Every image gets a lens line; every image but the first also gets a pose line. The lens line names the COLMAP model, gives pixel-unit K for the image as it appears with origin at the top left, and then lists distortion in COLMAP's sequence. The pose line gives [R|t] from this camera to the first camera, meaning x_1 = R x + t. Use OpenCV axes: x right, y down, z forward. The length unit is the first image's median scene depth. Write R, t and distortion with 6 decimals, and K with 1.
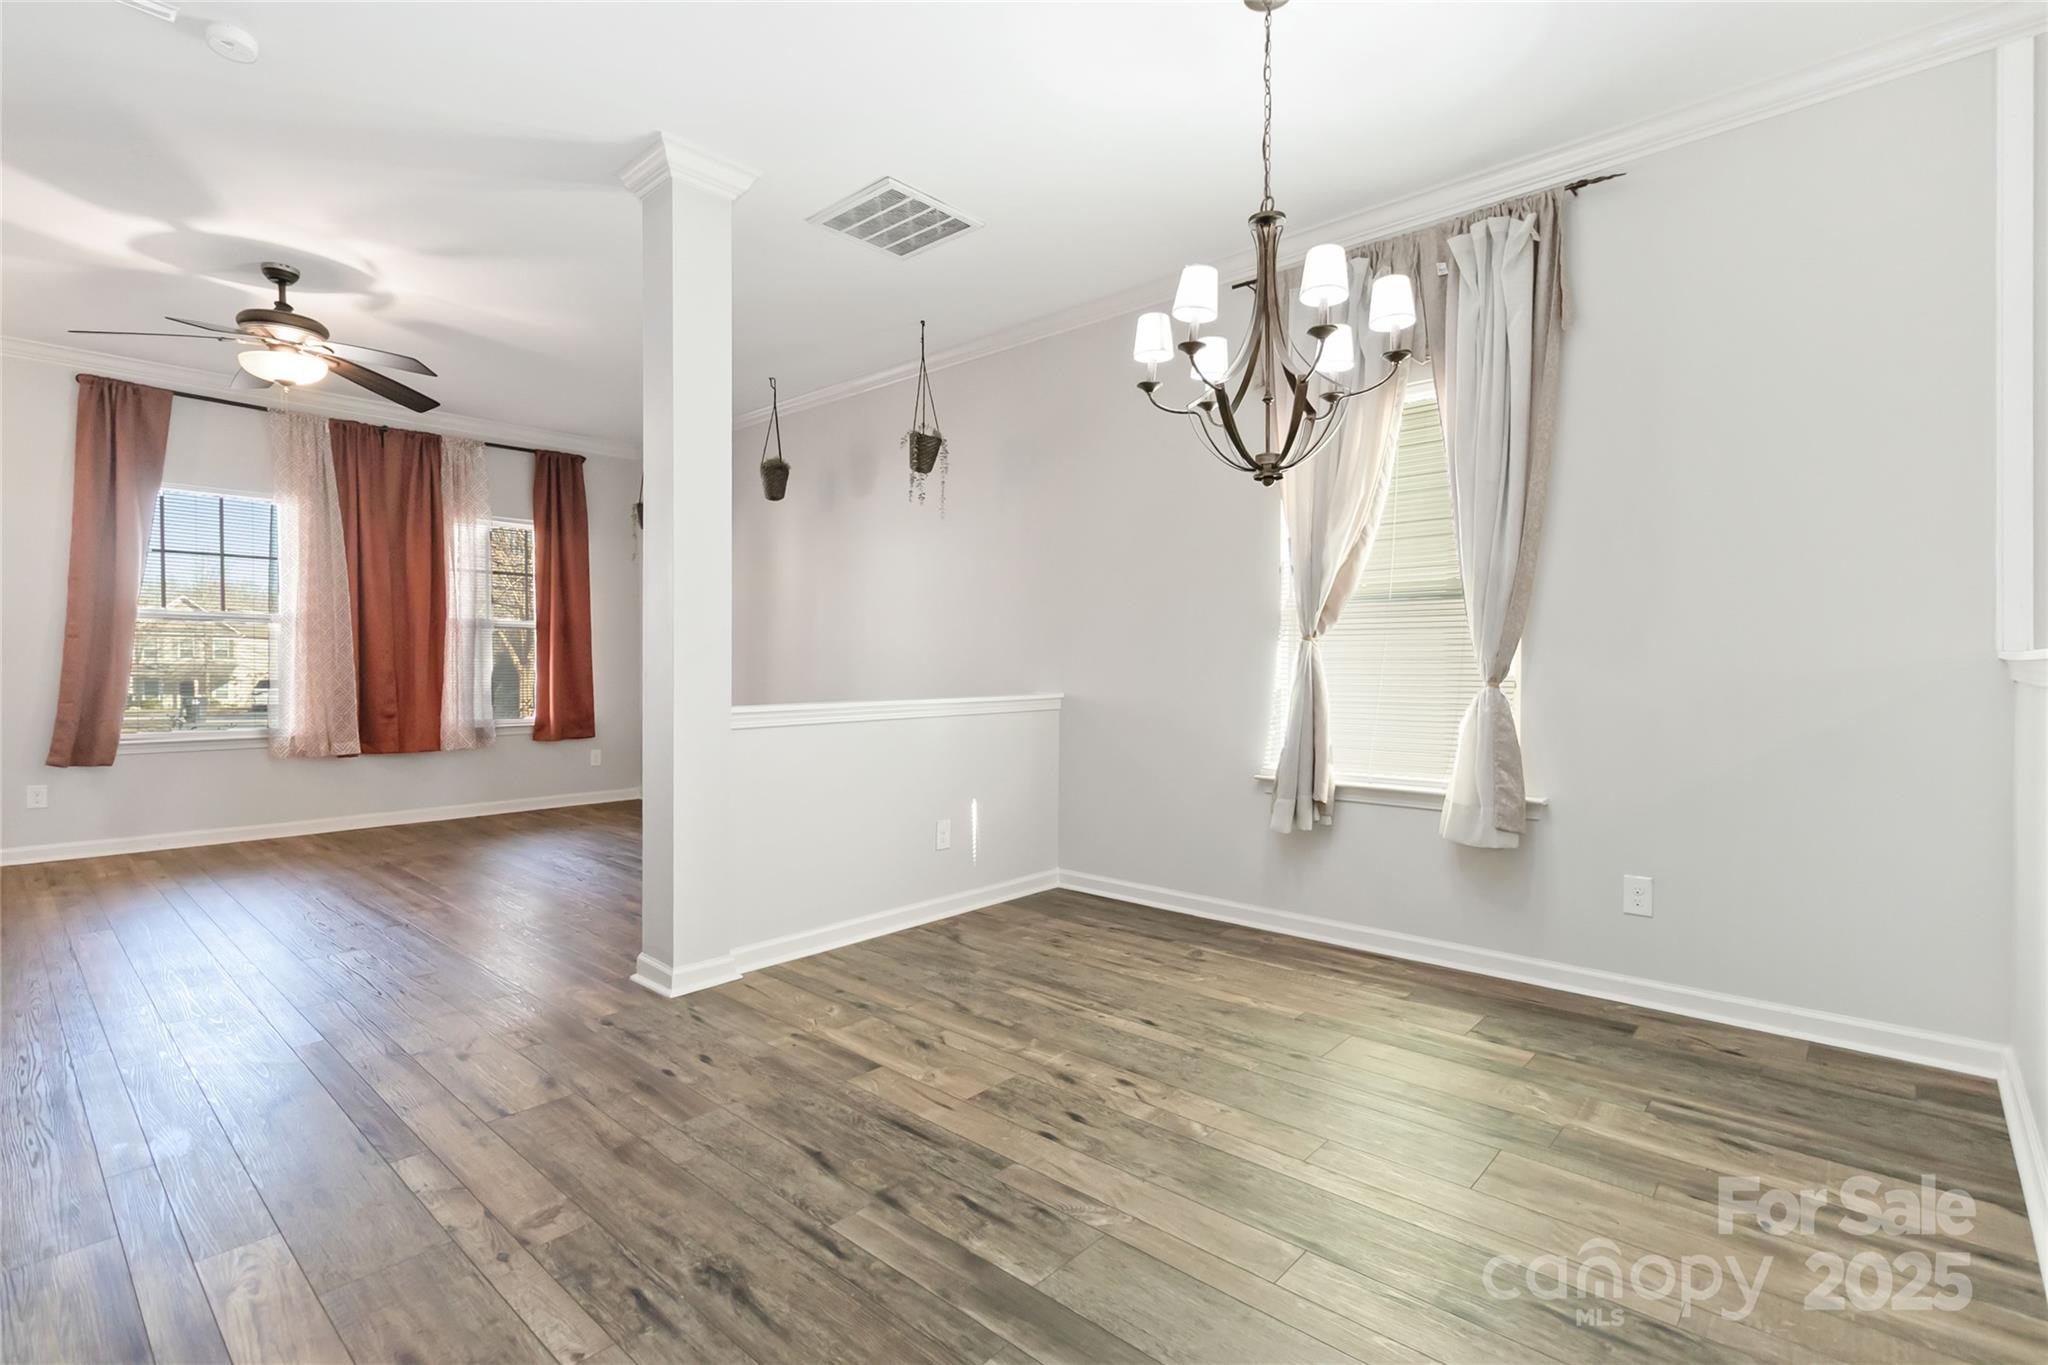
lens RADIAL K [[946.2, 0, 1026.3], [0, 946.2, 671.9], [0, 0, 1]] dist [-0.003569, -0.000473]
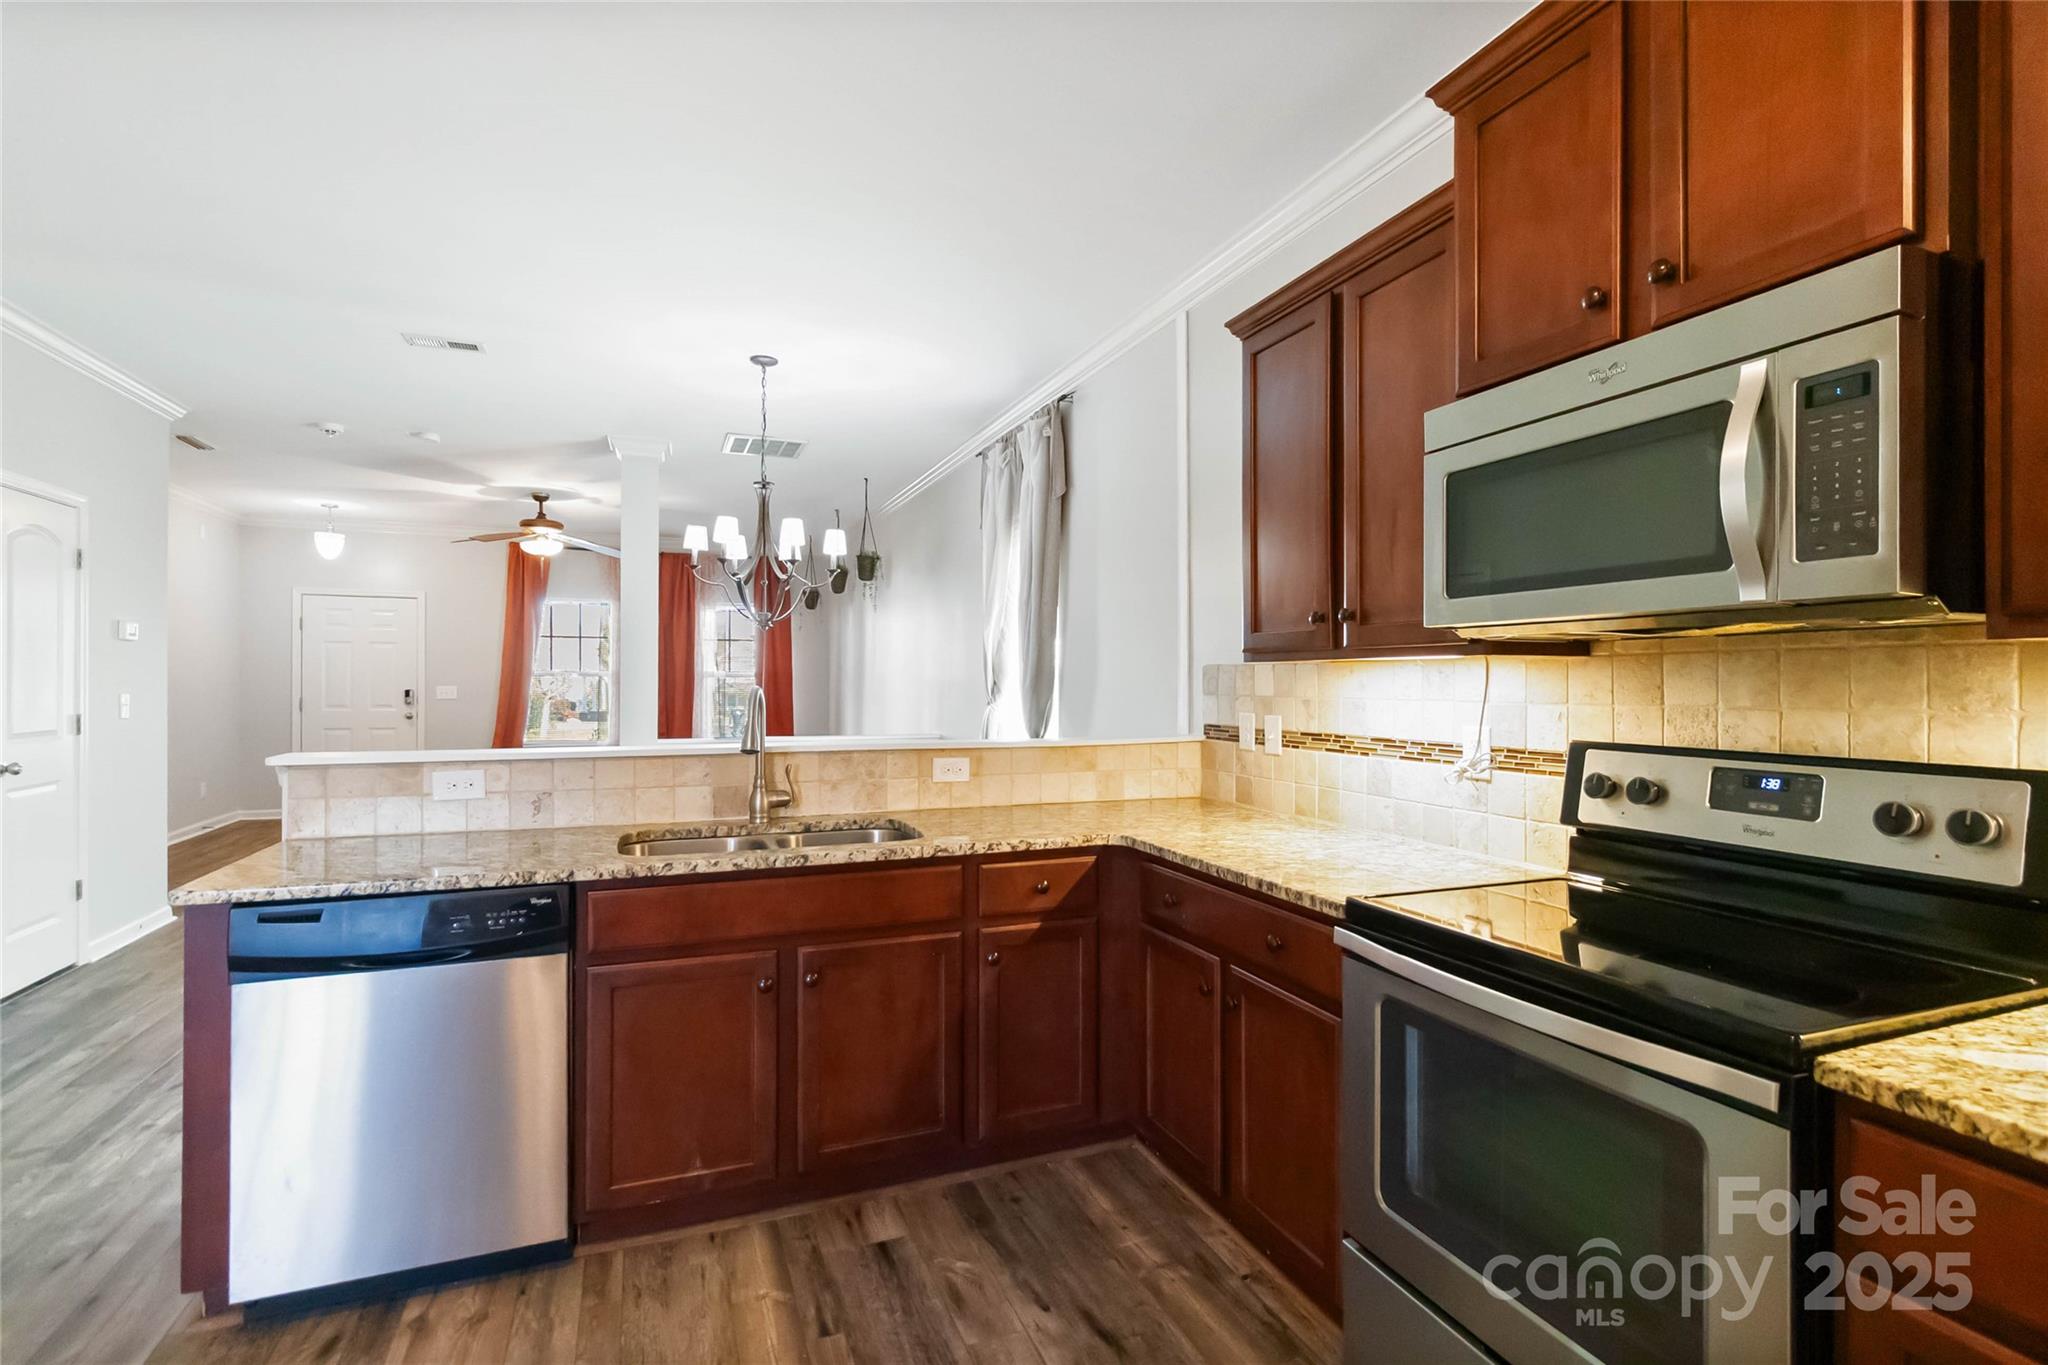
lens RADIAL K [[946.2, 0, 1026.3], [0, 946.2, 671.9], [0, 0, 1]] dist [-0.003569, -0.000473]
pose [[0.895575, -0.000074, -0.444910, 0.891690], [-0.008290, 0.999824, -0.016854, -0.055803], [0.444832, 0.018783, 0.895417, -0.232614]]
